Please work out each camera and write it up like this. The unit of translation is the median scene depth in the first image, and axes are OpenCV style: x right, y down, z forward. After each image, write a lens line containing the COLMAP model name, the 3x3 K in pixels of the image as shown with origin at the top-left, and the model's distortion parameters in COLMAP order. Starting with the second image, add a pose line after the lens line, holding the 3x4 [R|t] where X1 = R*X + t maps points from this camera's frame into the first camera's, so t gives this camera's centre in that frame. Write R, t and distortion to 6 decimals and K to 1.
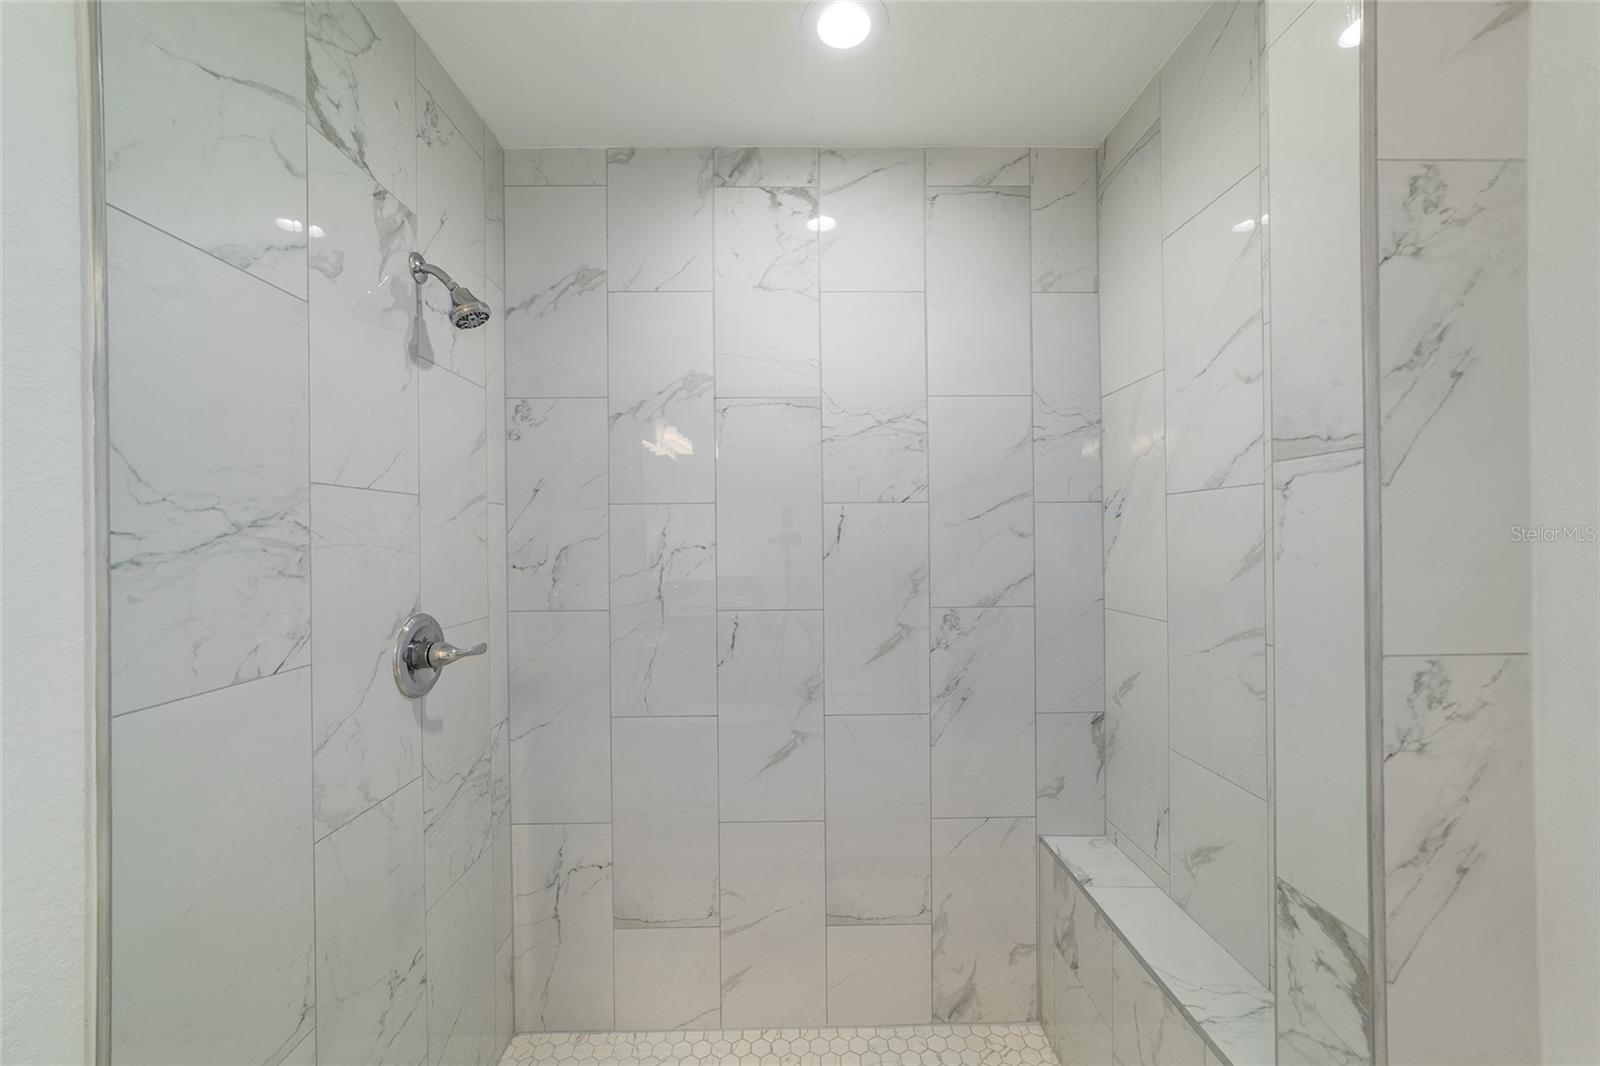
lens RADIAL K [[615.3, 0, 794.0], [0, 615.3, 536.9], [0, 0, 1]] dist [-0.016958, 0.008266]
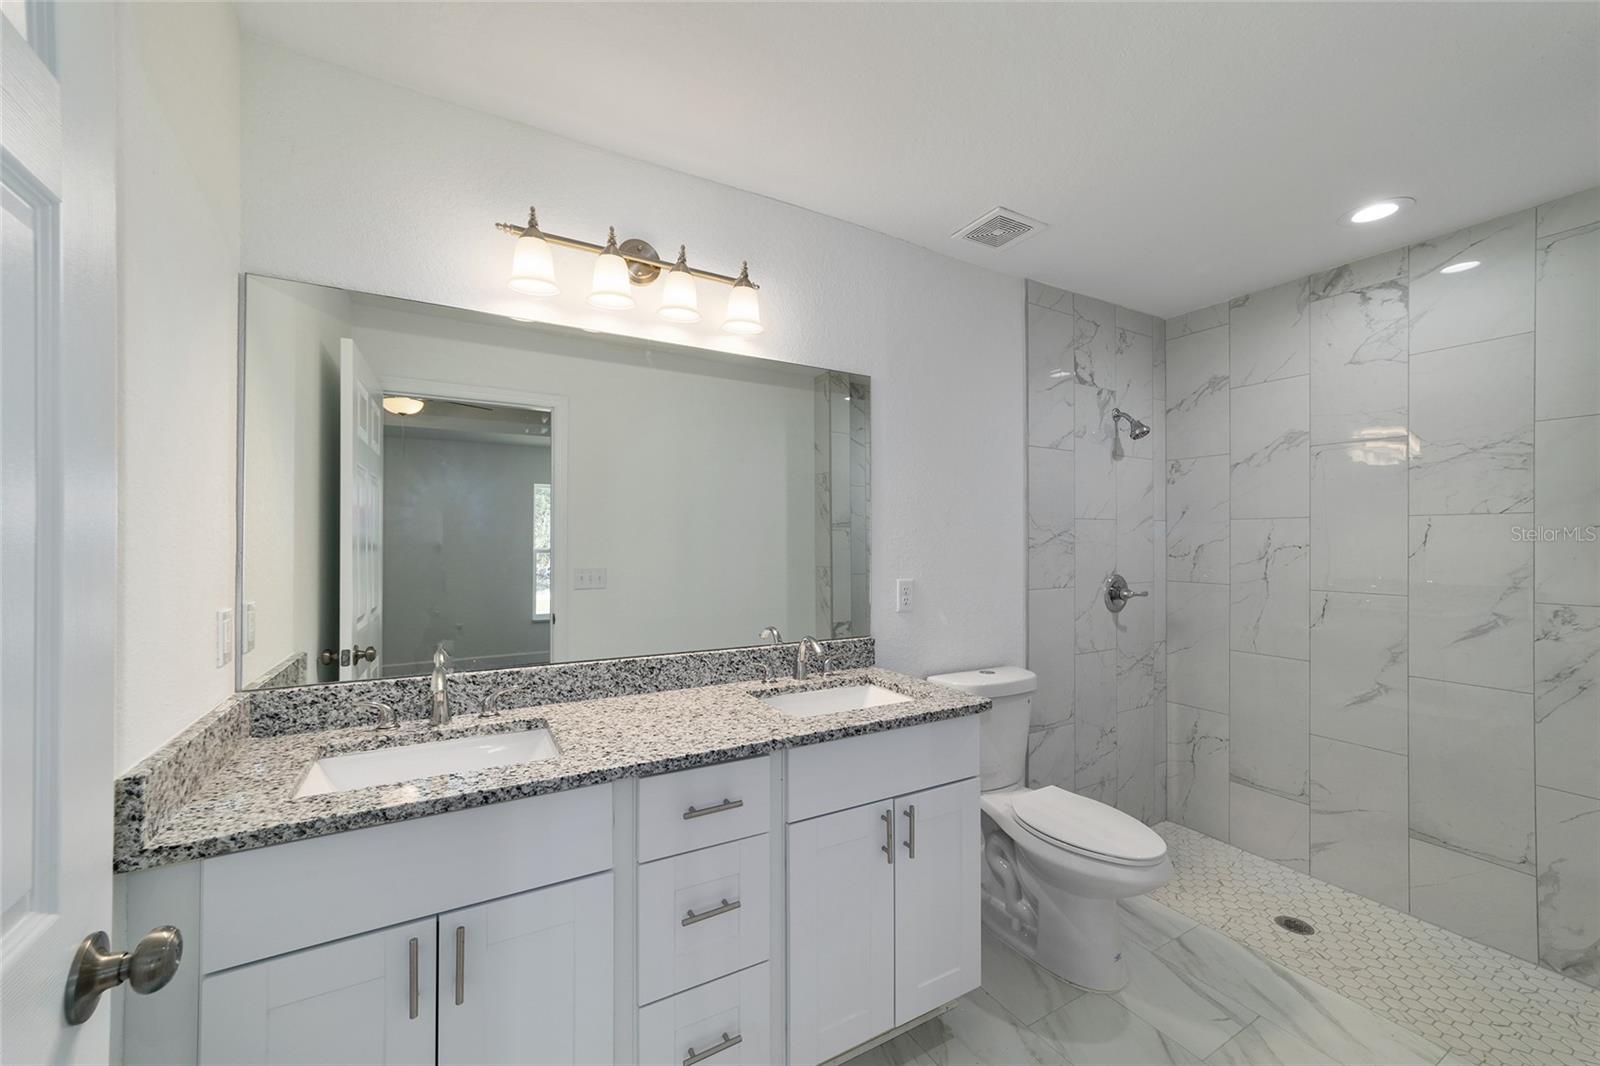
lens RADIAL K [[615.3, 0, 794.3], [0, 615.3, 538.3], [0, 0, 1]] dist [-0.016958, 0.008266]
pose [[0.485048, 0.009330, -0.874438, 0.557712], [-0.003743, 0.999956, 0.008593, -0.012706], [0.874480, -0.000895, 0.485062, -0.800068]]
